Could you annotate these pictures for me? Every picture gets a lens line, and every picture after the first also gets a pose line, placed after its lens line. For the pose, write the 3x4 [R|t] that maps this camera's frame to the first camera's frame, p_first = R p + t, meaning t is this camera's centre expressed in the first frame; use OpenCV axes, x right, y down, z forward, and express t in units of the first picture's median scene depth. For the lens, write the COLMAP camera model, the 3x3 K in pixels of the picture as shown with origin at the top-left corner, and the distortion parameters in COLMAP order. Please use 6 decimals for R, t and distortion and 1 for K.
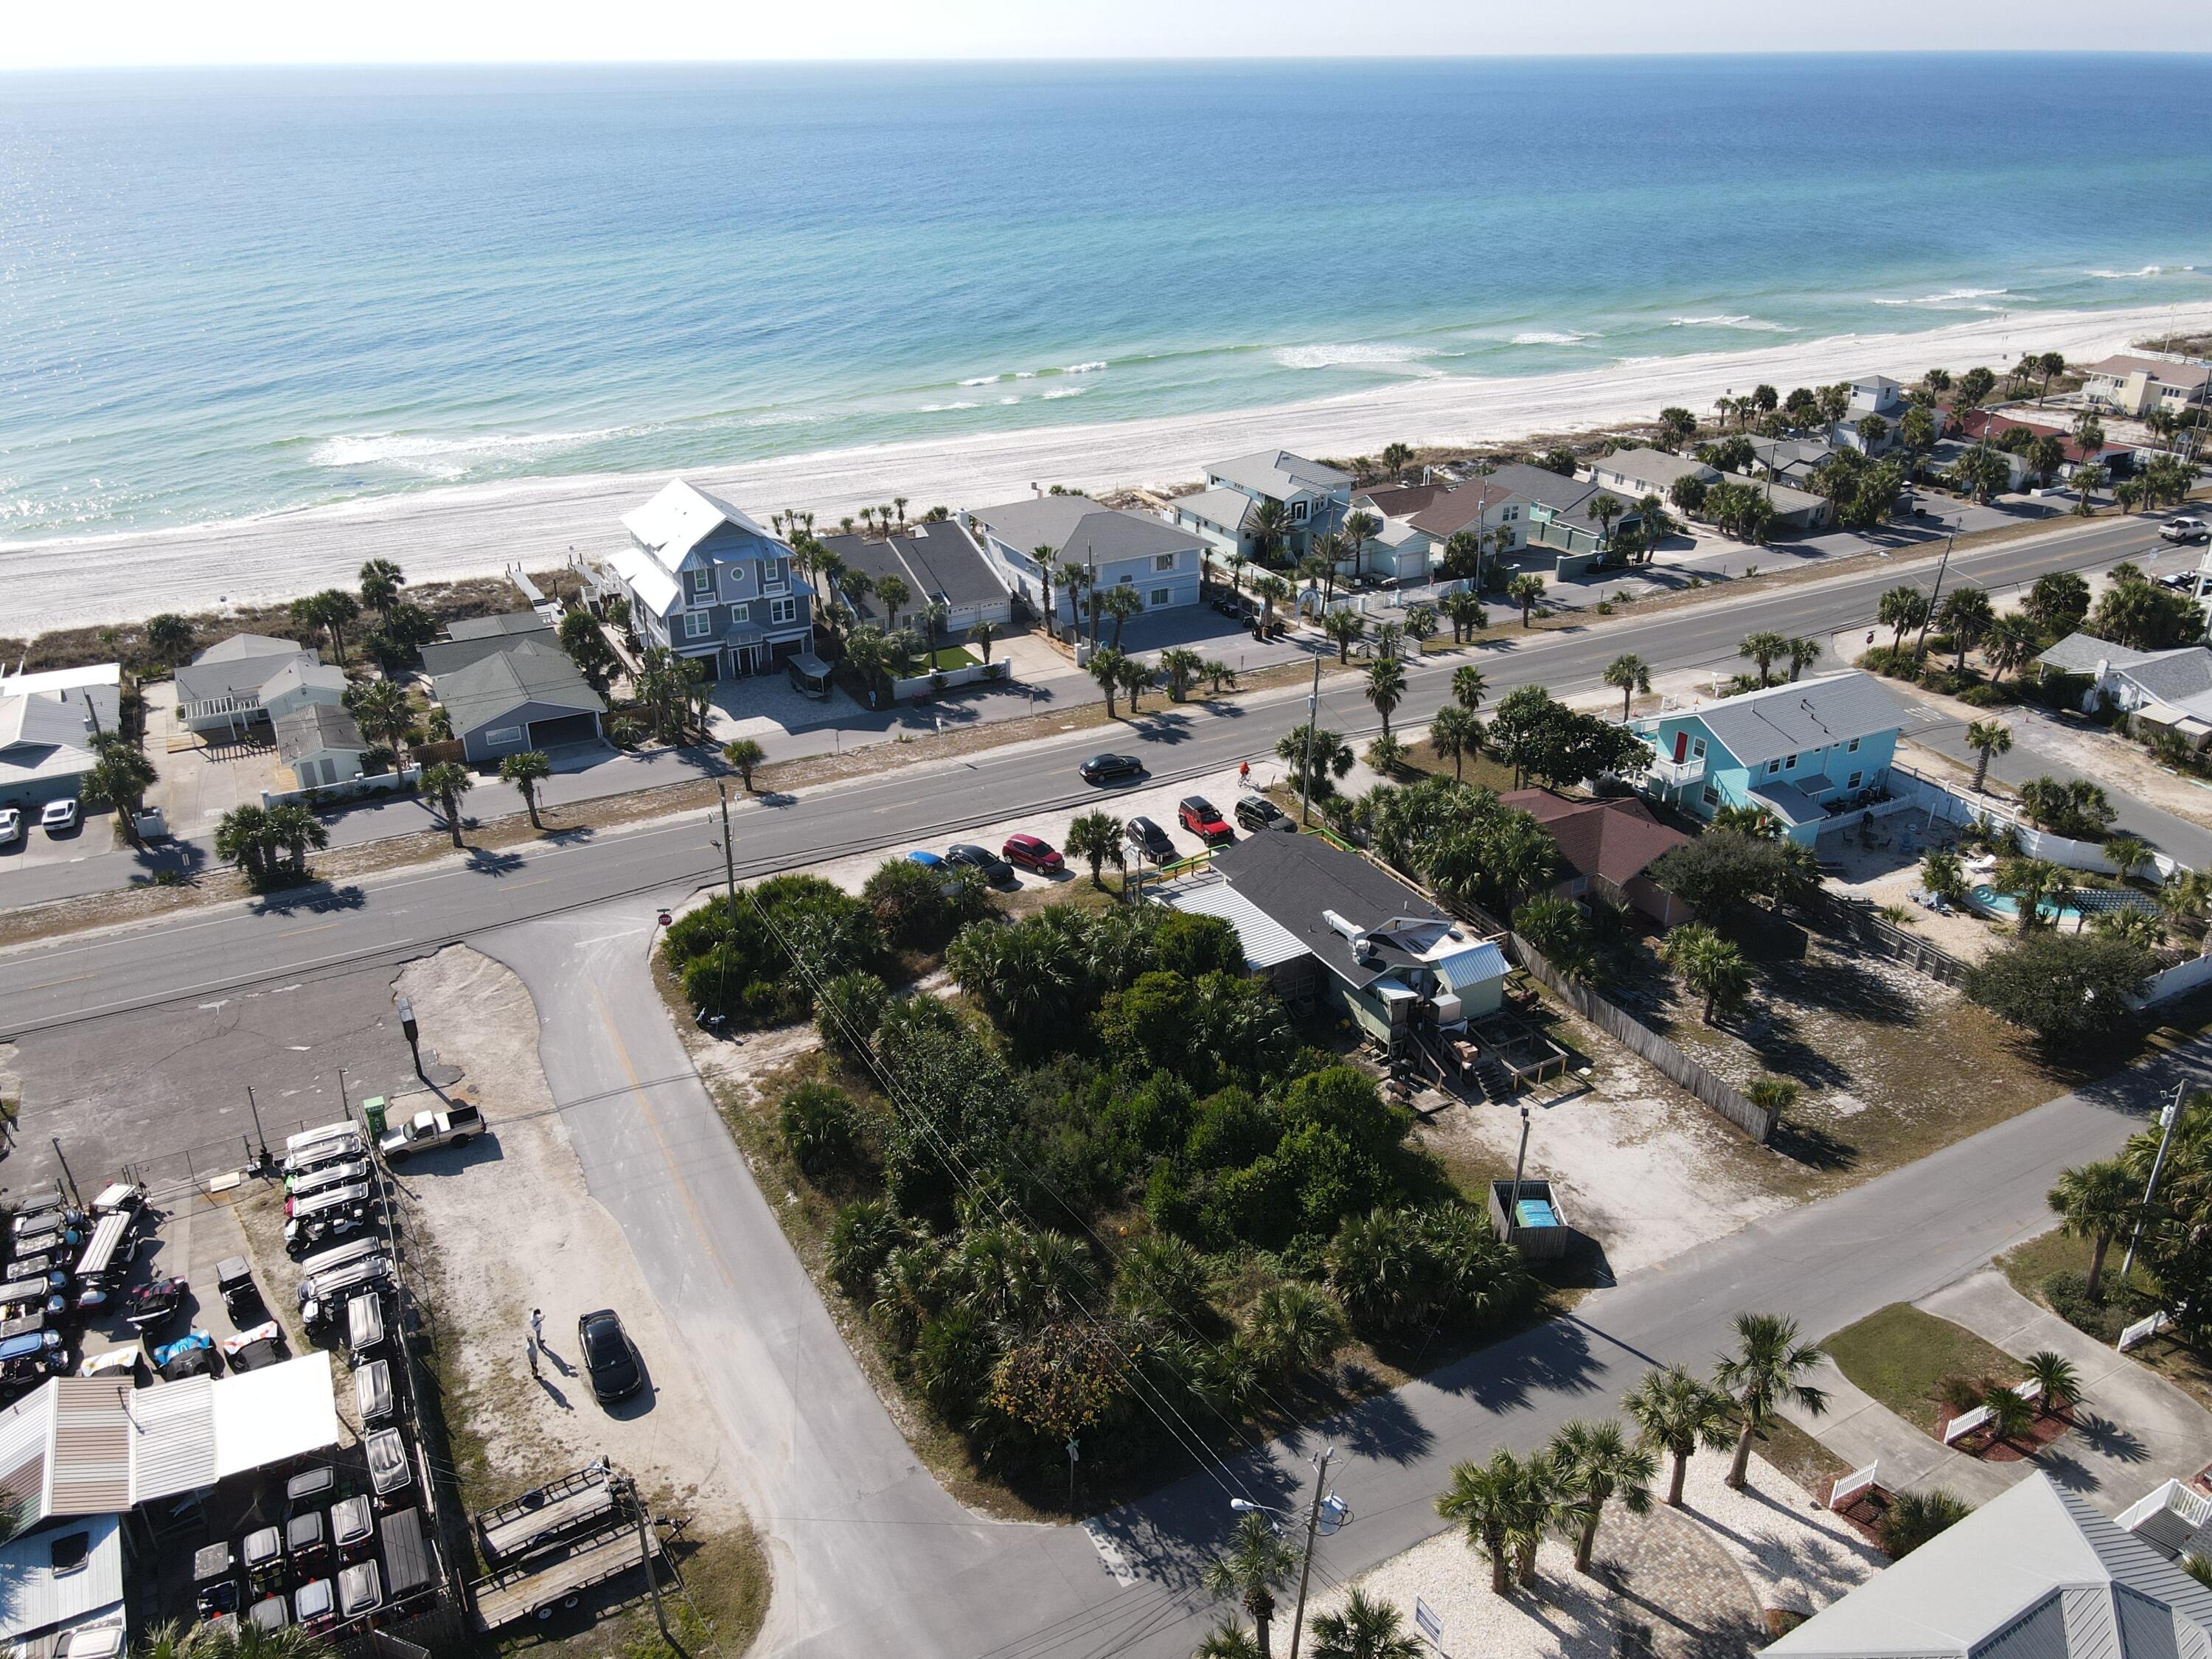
lens RADIAL K [[1614.8, 0, 1099.5], [0, 1614.8, 825.9], [0, 0, 1]] dist [-0.003225, 0.015366]
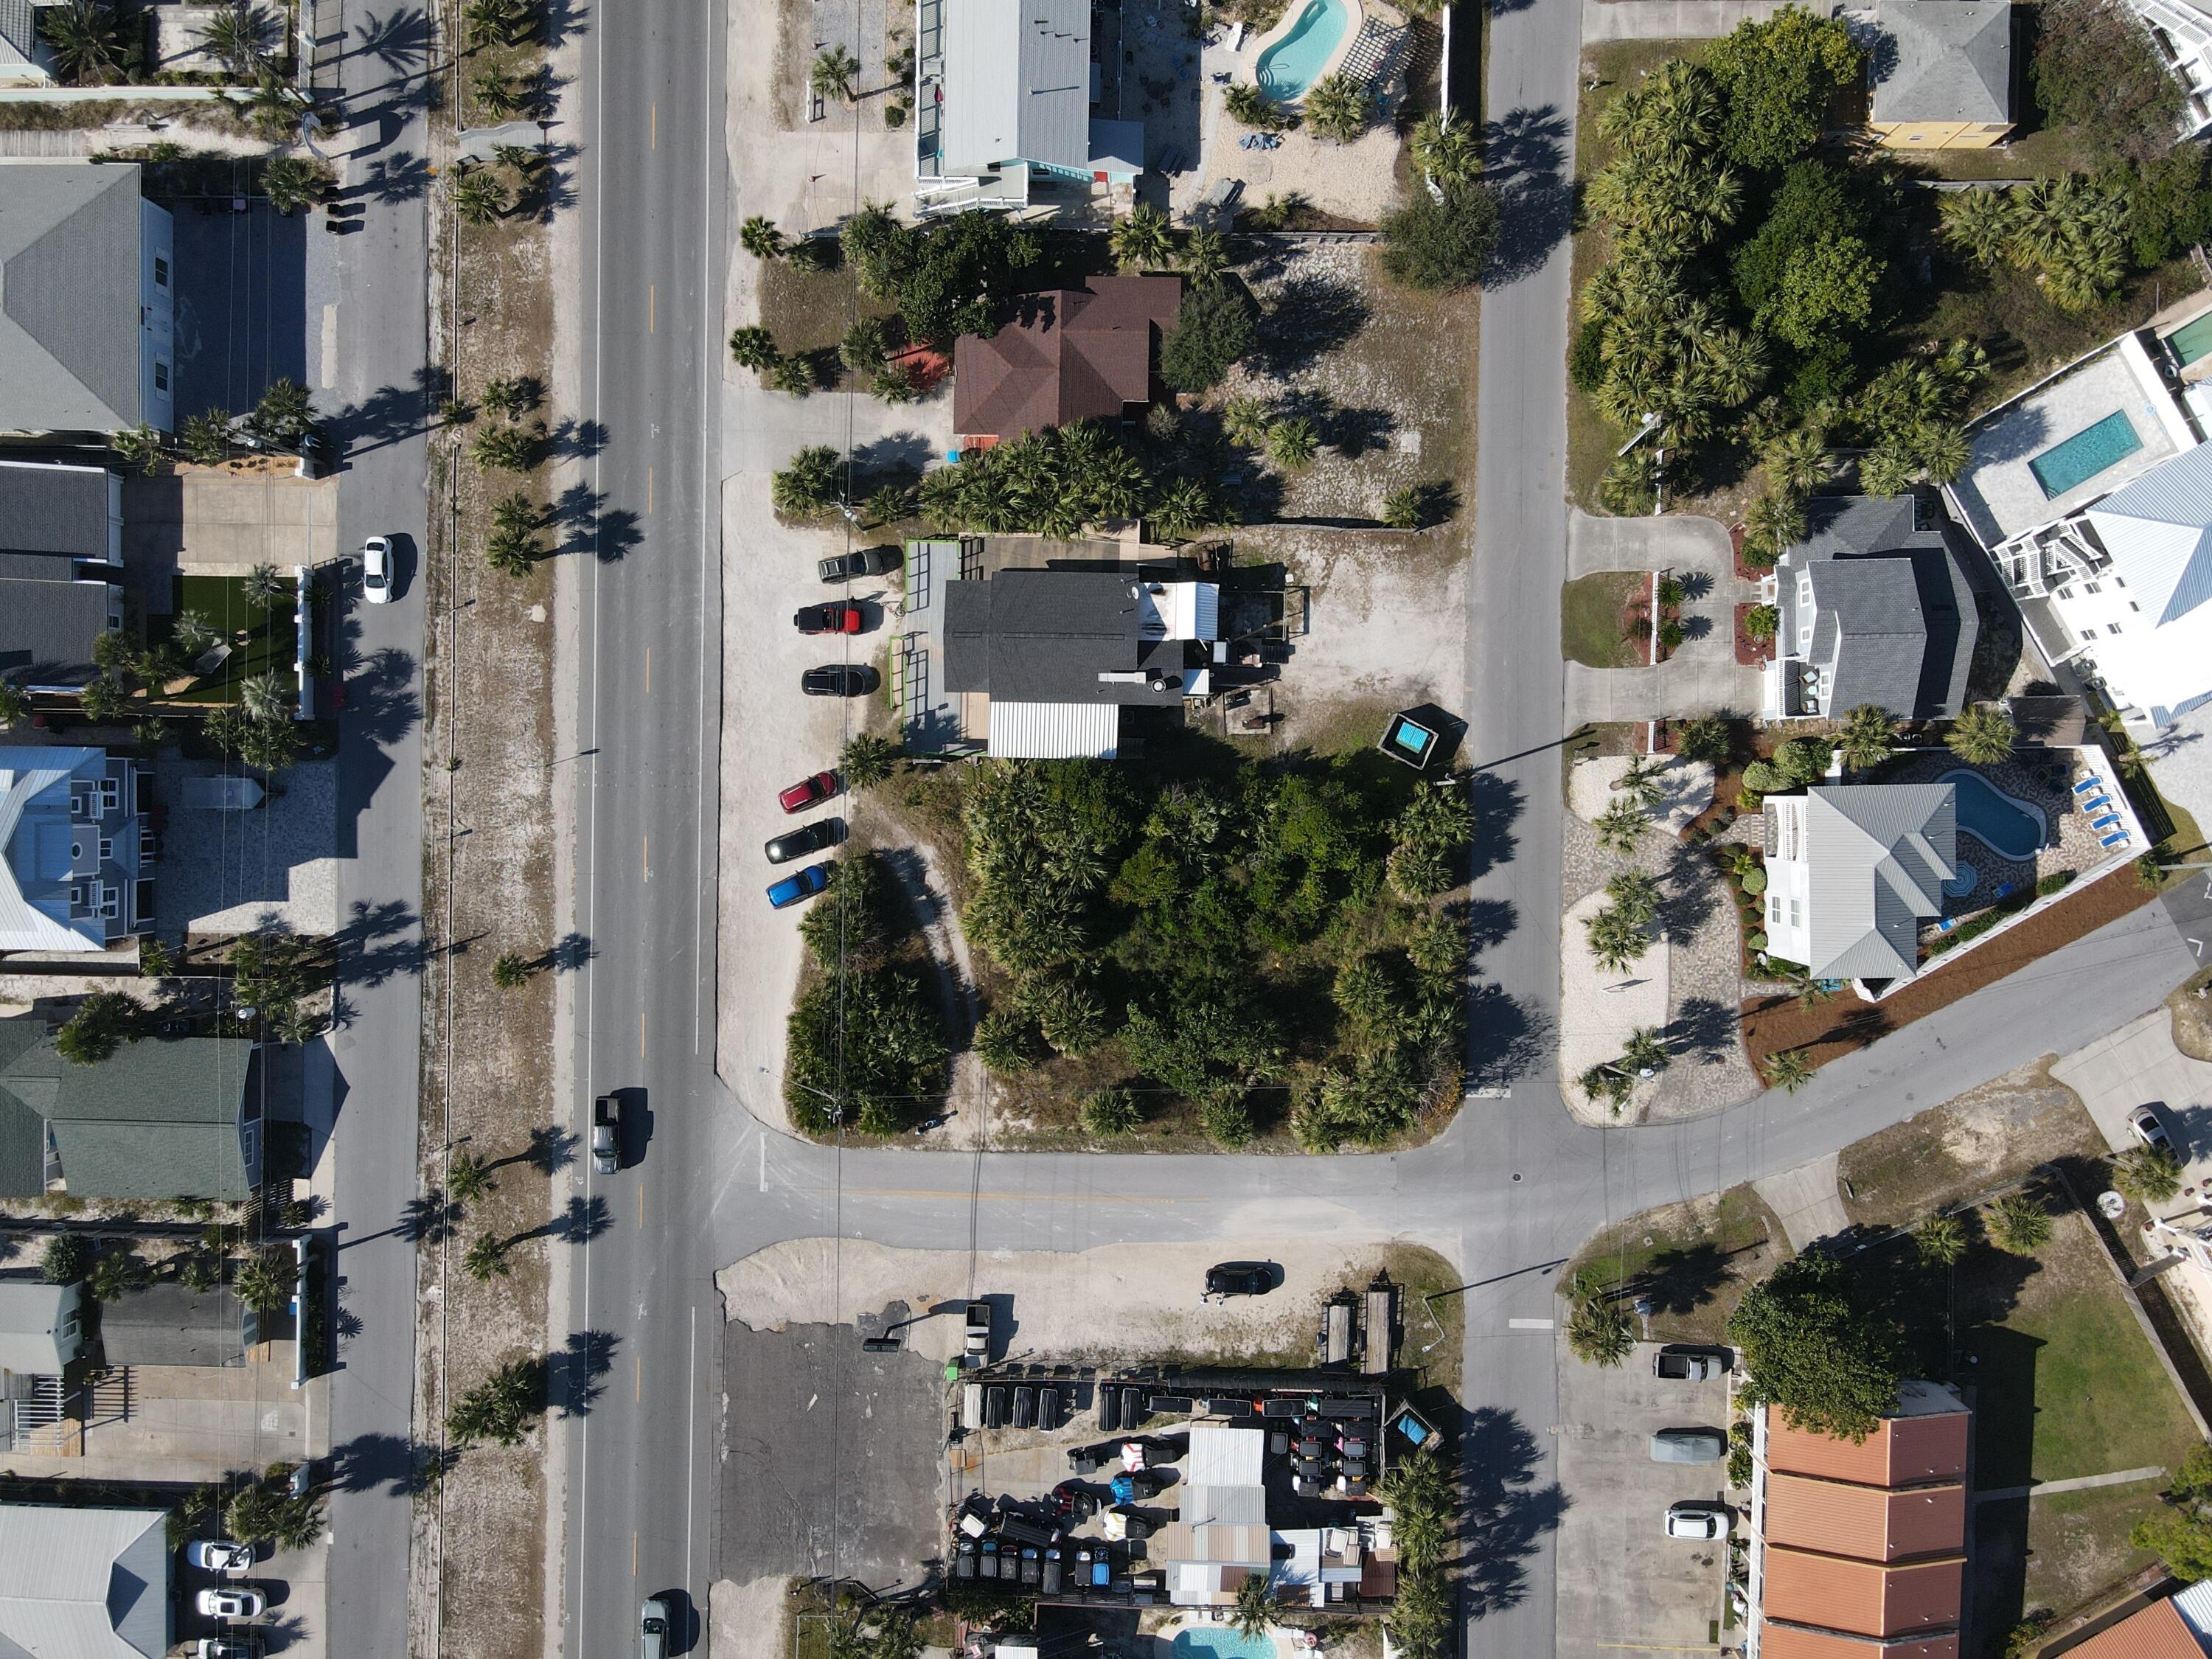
lens RADIAL K [[1614.8, 0, 1108.4], [0, 1614.8, 821.0], [0, 0, 1]] dist [-0.003225, 0.015366]
pose [[0.482410, -0.875577, -0.025416, 0.080269], [0.403940, 0.196622, 0.893405, -1.028270], [-0.777247, -0.441254, 0.448533, 0.402355]]
